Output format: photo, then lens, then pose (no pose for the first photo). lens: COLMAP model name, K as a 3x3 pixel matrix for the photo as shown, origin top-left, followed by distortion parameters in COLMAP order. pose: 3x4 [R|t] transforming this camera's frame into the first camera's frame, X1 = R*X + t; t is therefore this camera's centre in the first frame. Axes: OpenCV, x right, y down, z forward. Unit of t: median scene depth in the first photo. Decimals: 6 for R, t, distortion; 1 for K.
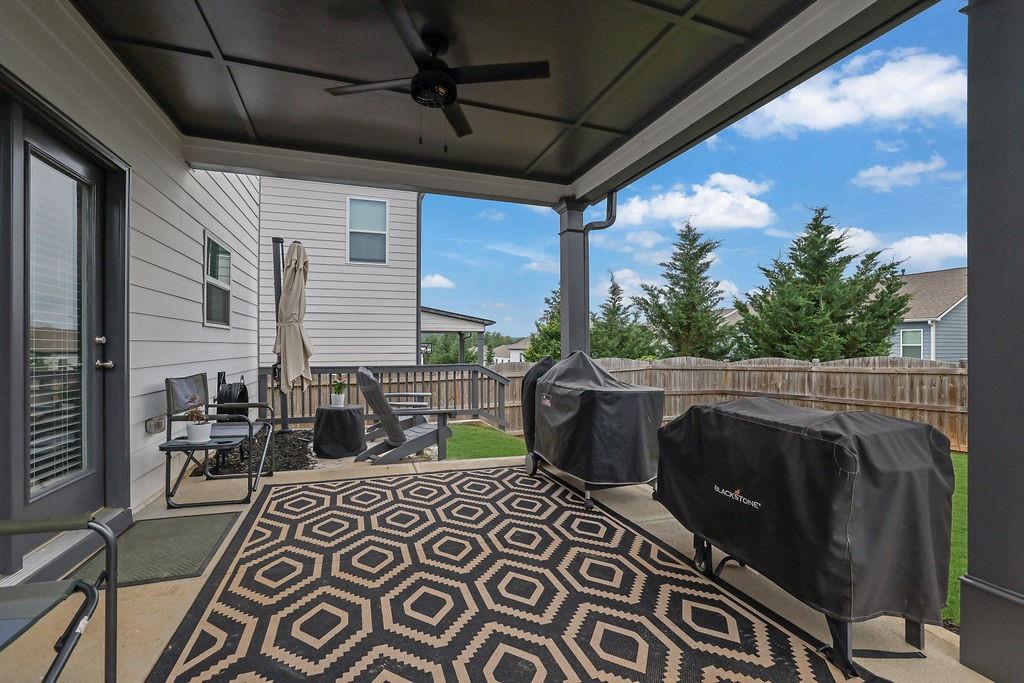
lens RADIAL K [[441.7, 0, 512.0], [0, 441.7, 341.5], [0, 0, 1]] dist [-0.046022, 0.017590]
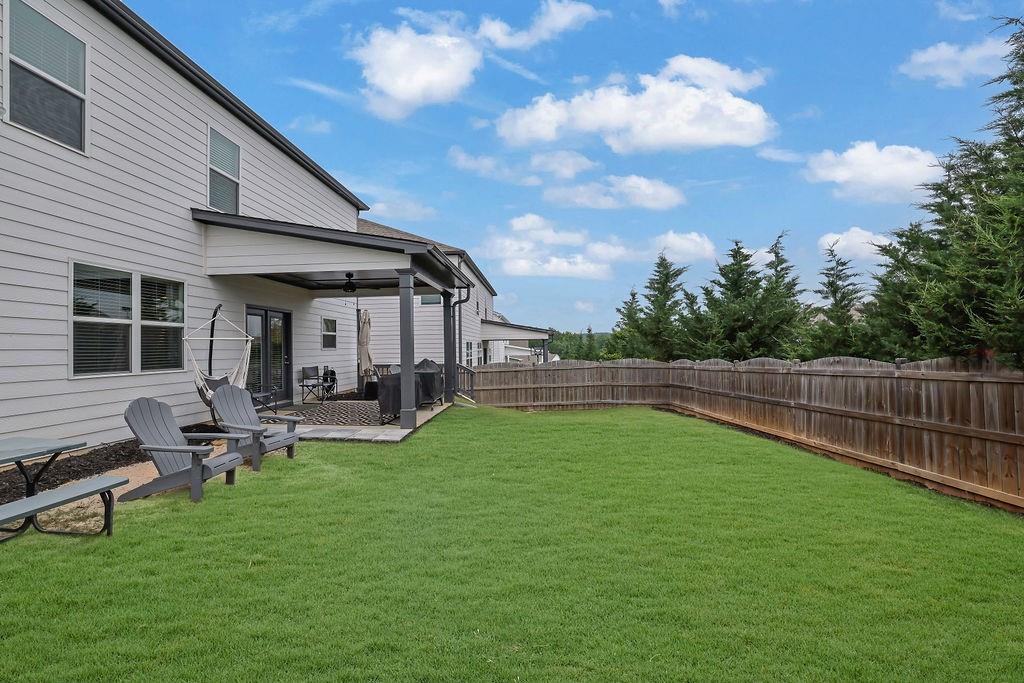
lens RADIAL K [[441.7, 0, 512.0], [0, 441.7, 341.5], [0, 0, 1]] dist [-0.046022, 0.017590]
pose [[0.917582, -0.018200, -0.397129, 0.615410], [0.018907, 0.999819, -0.002136, -0.023737], [0.397096, -0.005548, 0.917760, -0.446825]]
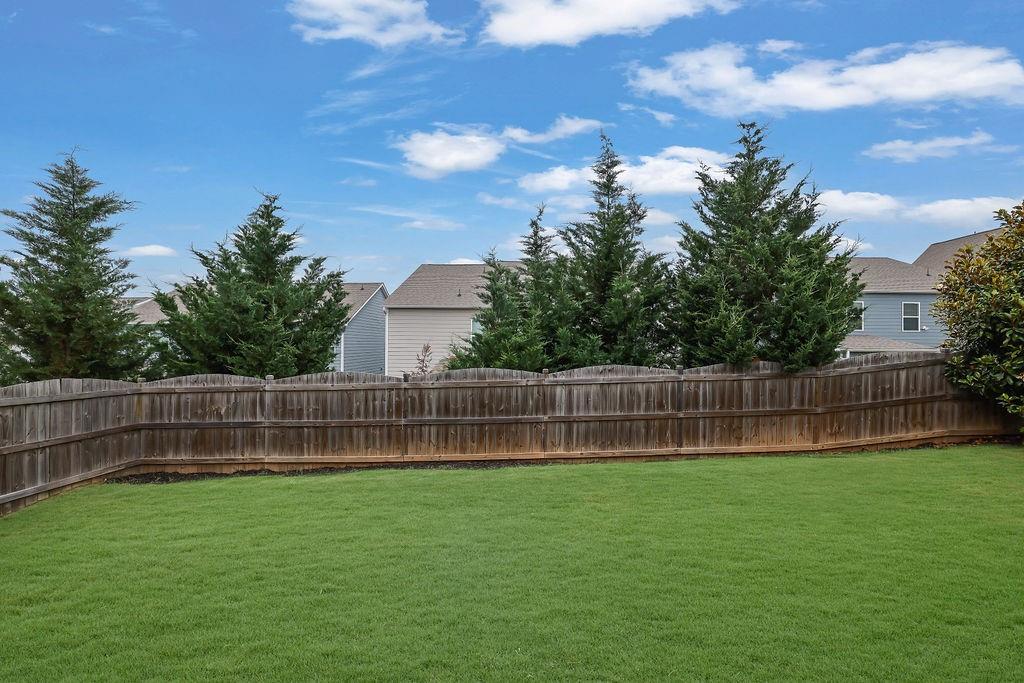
lens RADIAL K [[441.7, 0, 512.0], [0, 441.7, 341.5], [0, 0, 1]] dist [-0.046022, 0.017590]
pose [[0.377398, 0.006784, 0.926026, 0.094943], [-0.020073, 0.999798, 0.000856, -0.028523], [-0.925833, -0.018912, 0.377458, 0.228636]]
